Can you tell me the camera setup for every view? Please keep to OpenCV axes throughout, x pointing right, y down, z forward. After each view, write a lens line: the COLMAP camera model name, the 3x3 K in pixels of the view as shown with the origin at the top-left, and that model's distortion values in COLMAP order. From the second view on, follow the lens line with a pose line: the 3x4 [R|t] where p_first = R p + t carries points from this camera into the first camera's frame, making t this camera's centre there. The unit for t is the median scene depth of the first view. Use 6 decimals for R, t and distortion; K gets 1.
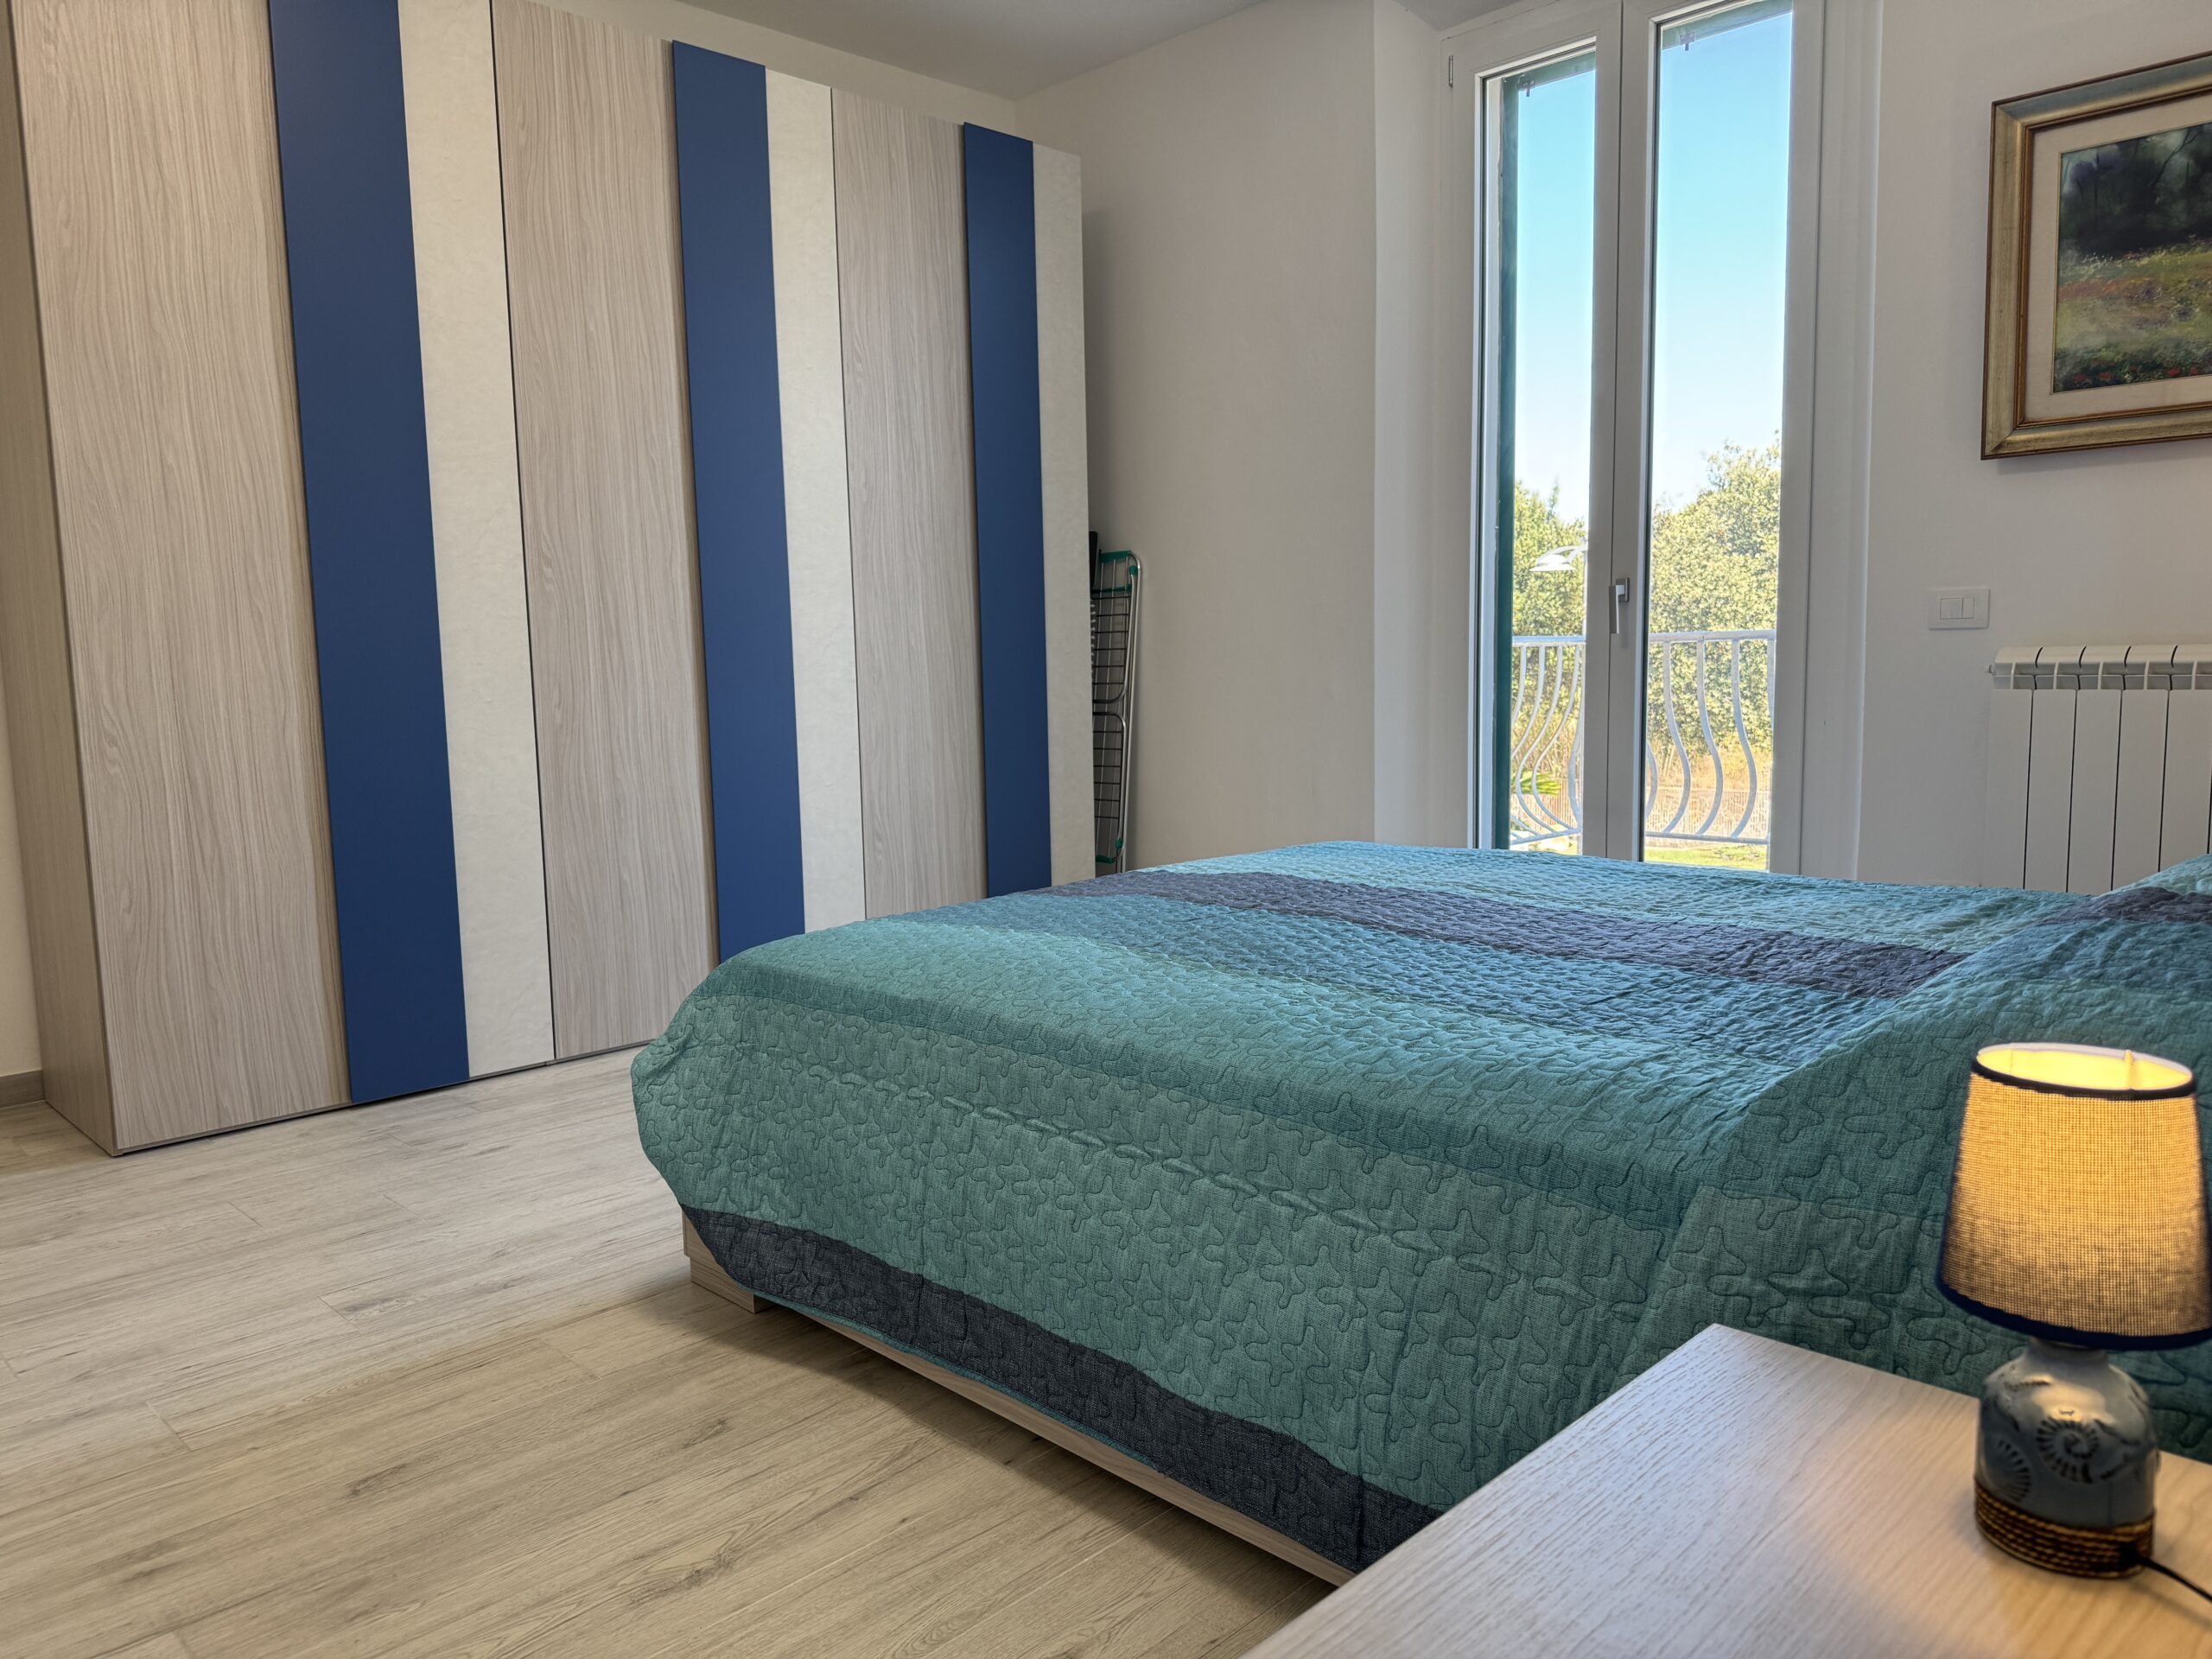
lens RADIAL K [[1577.4, 0, 1104.5], [0, 1577.4, 809.6], [0, 0, 1]] dist [0.002268, -0.001196]
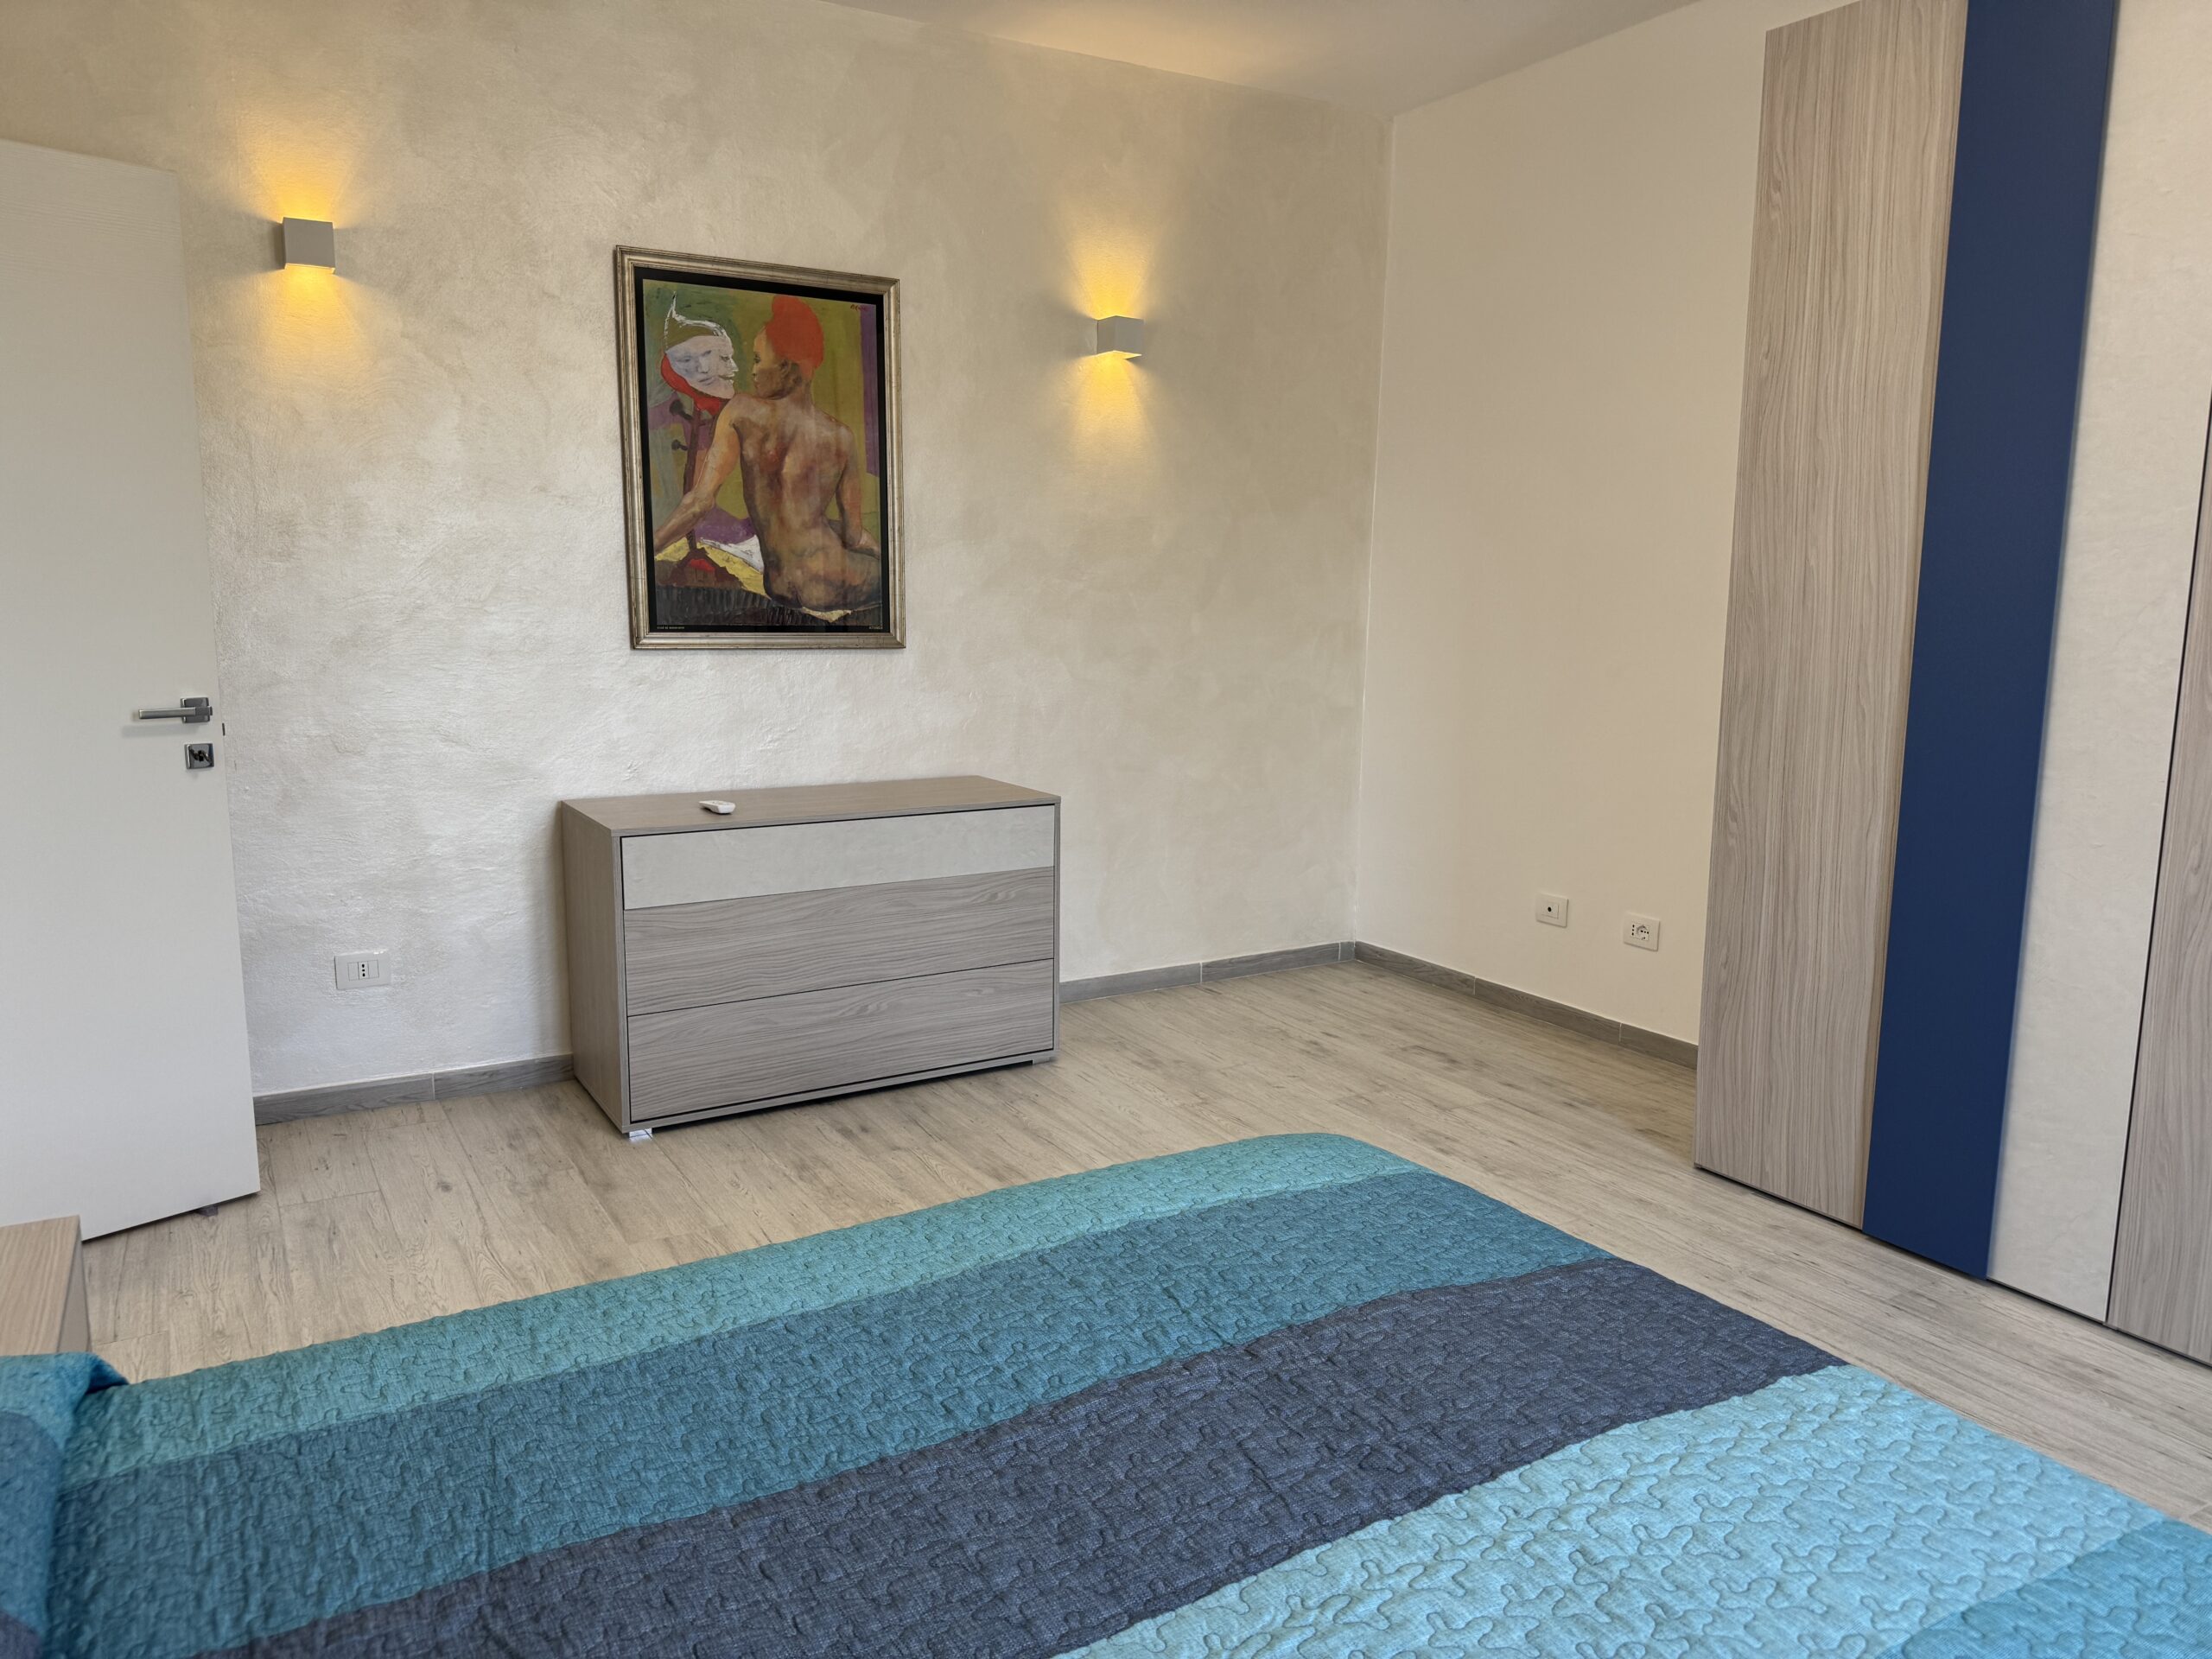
lens RADIAL K [[1559.0, 0, 1108.3], [0, 1559.0, 834.3], [0, 0, 1]] dist [0.179871, -0.366435]
pose [[-0.244864, 0.175998, -0.953450, 1.127023], [-0.103393, 0.973039, 0.206168, -0.439191], [0.964029, 0.149063, -0.220065, 1.652738]]
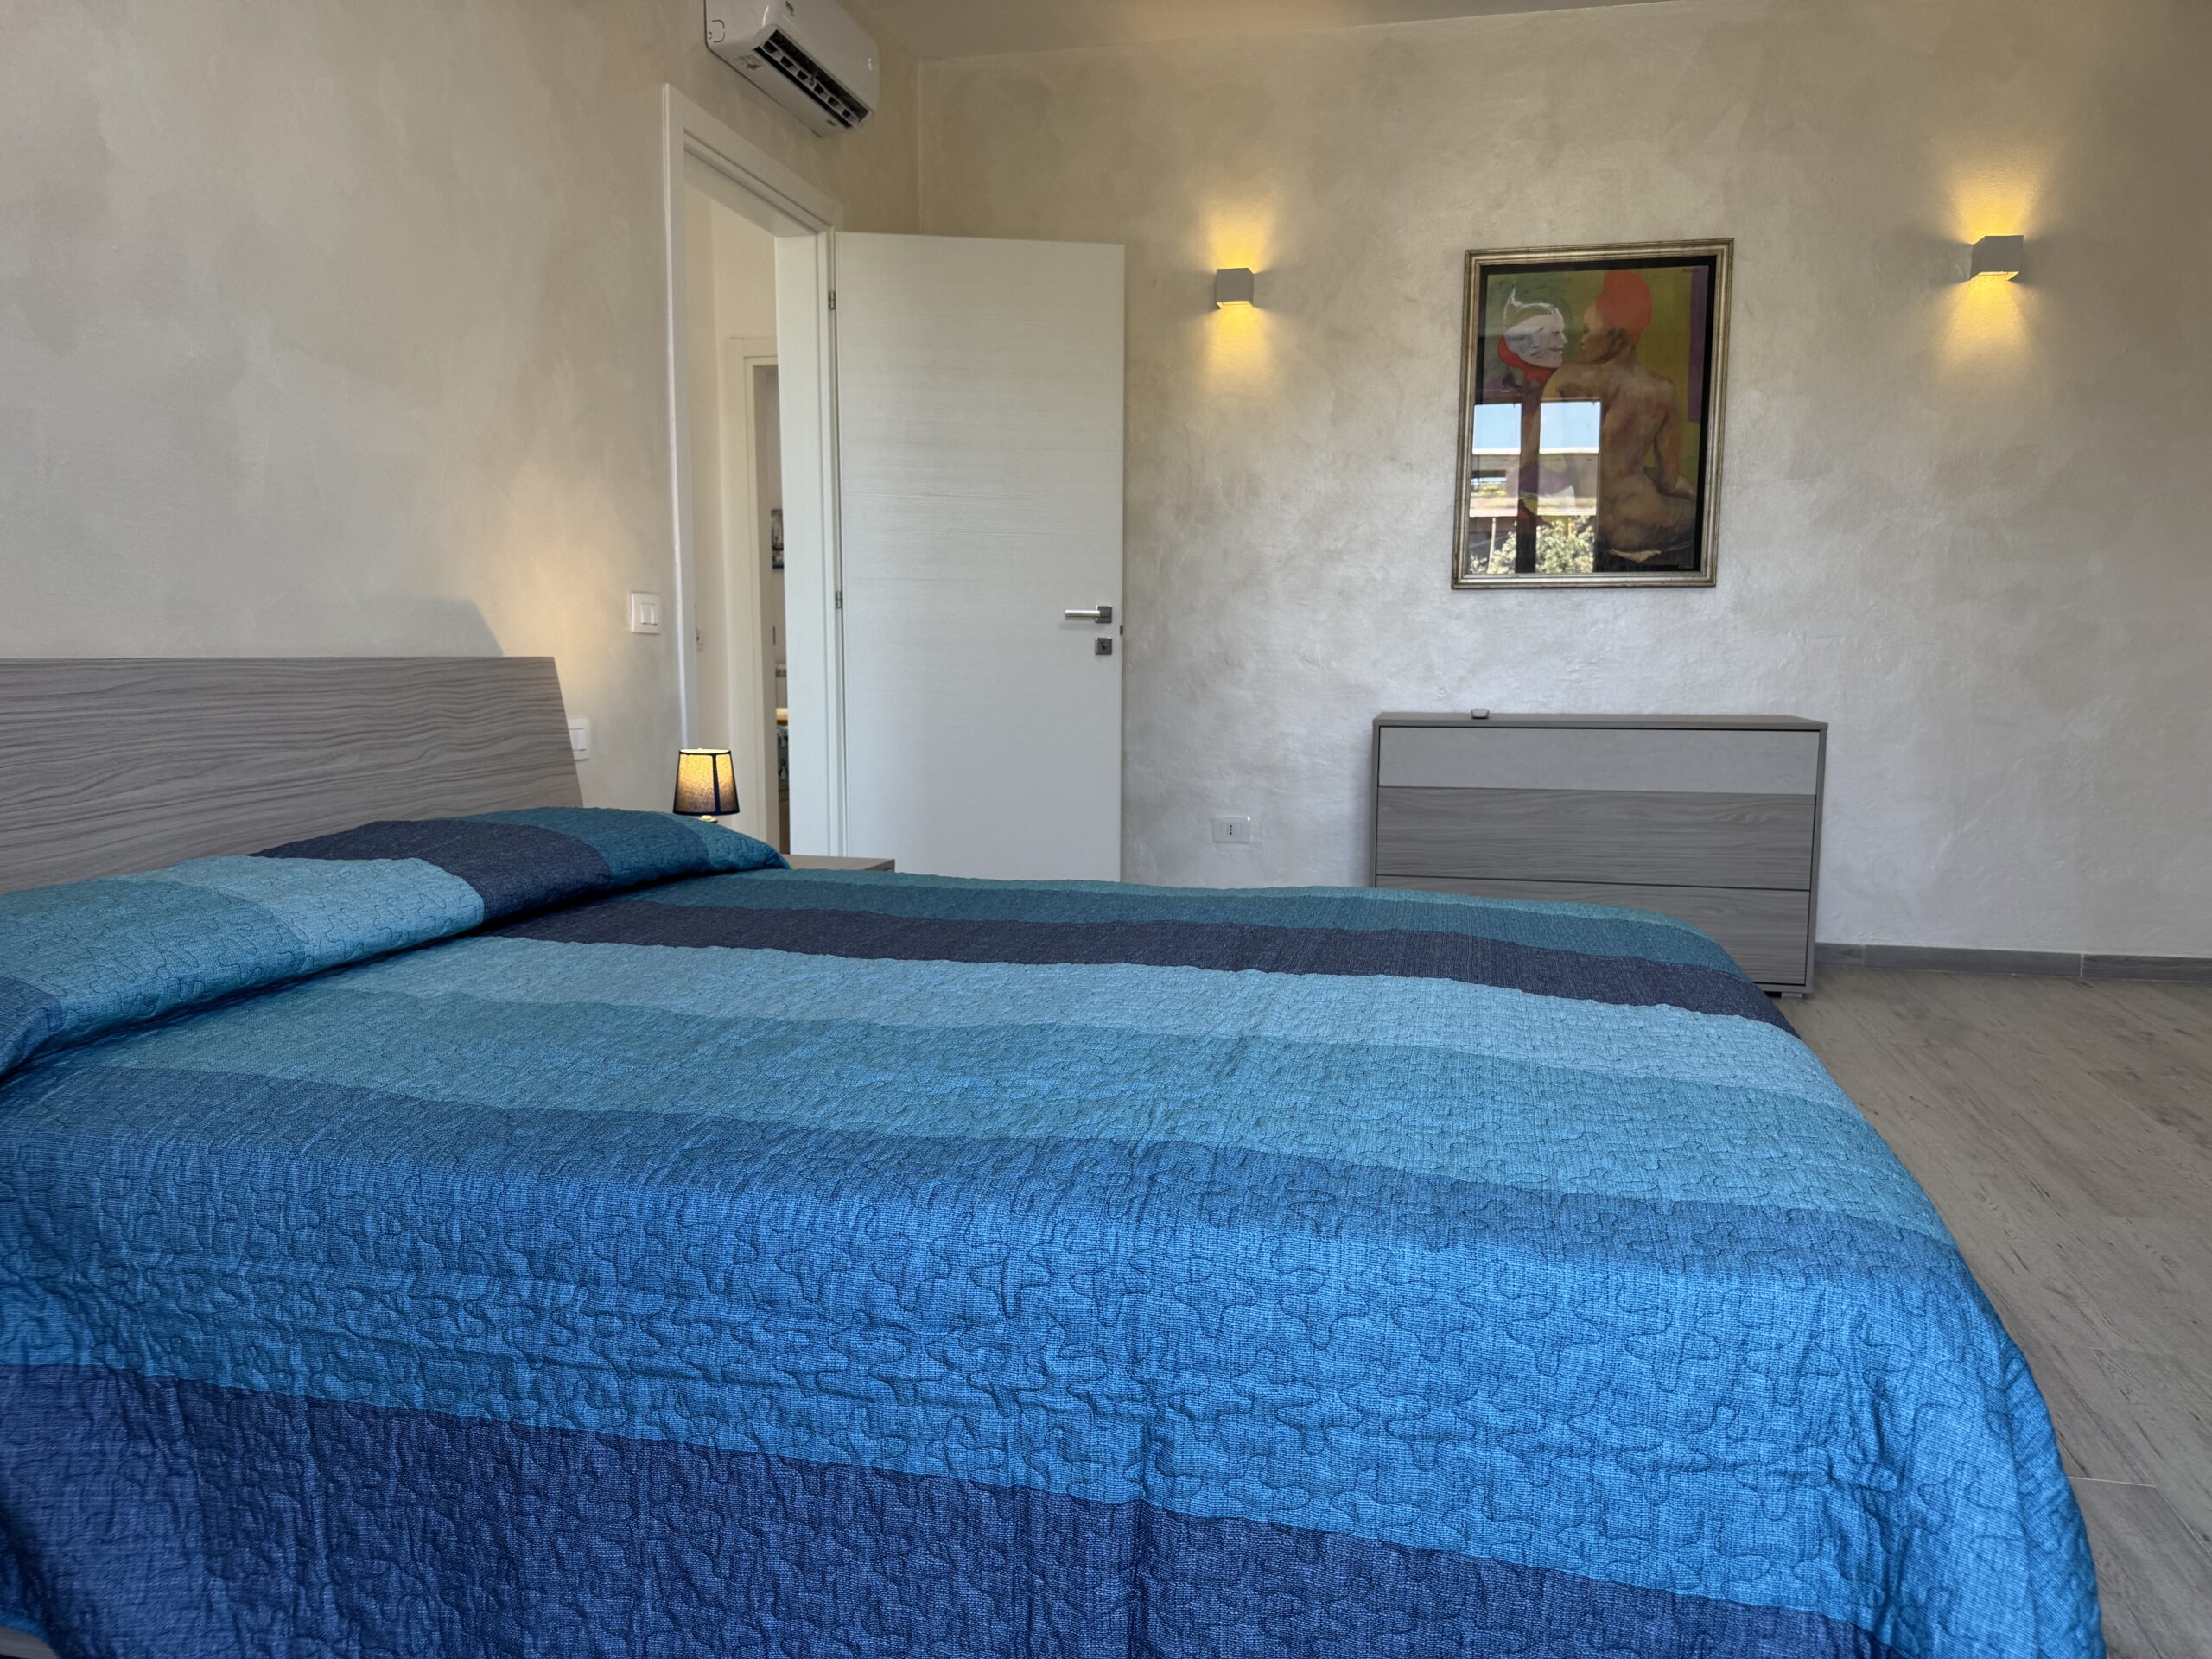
lens RADIAL K [[1564.6, 0, 1105.1], [0, 1564.6, 838.0], [0, 0, 1]] dist [0.112526, -0.206816]
pose [[-0.846804, 0.079572, -0.525919, 1.013520], [-0.041120, 0.975995, 0.213878, -0.268230], [0.530312, 0.202738, -0.823205, 2.574905]]
